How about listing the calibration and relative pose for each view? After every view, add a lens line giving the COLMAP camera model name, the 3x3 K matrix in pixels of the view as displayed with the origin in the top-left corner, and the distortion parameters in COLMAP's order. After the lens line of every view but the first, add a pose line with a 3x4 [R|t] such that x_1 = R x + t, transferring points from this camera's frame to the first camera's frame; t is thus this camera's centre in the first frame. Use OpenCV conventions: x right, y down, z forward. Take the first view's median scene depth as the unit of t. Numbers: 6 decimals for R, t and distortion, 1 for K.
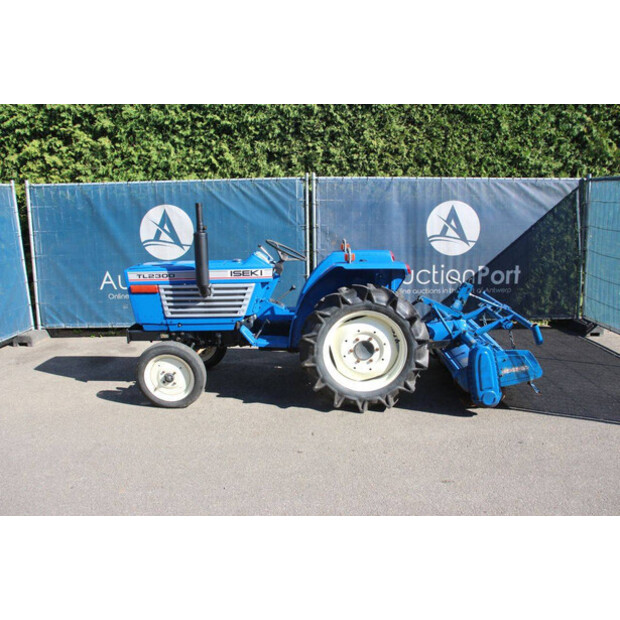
lens RADIAL K [[524.7, 0, 310.0], [0, 524.7, 310.0], [0, 0, 1]] dist [-0.186033, 0.209665]
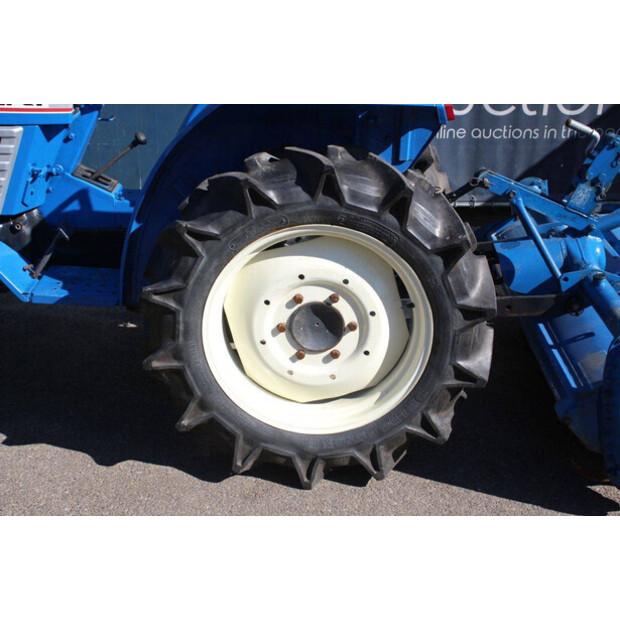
lens RADIAL K [[942.0, 0, 310.0], [0, 942.0, 310.0], [0, 0, 1]] dist [0.084737, 0.064071]
pose [[0.999610, 0.018809, 0.020631, 0.080600], [-0.022652, 0.978385, 0.205548, -0.067470], [-0.016319, -0.205935, 0.978430, 0.334090]]
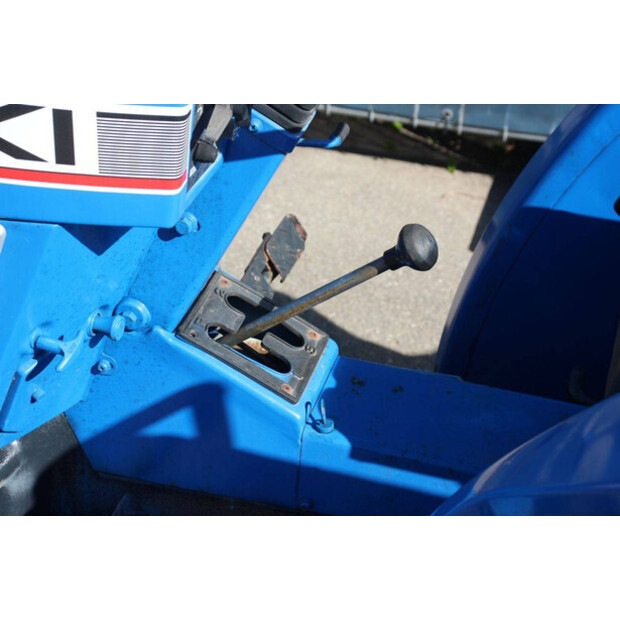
lens RADIAL K [[1483.4, 0, 310.0], [0, 1483.4, 310.0], [0, 0, 1]] dist [0.360548, 0.504728]
pose [[0.963263, 0.189200, -0.190598, 0.008210], [-0.101349, 0.913324, 0.394421, -0.155496], [0.248702, -0.360614, 0.898947, 0.755067]]
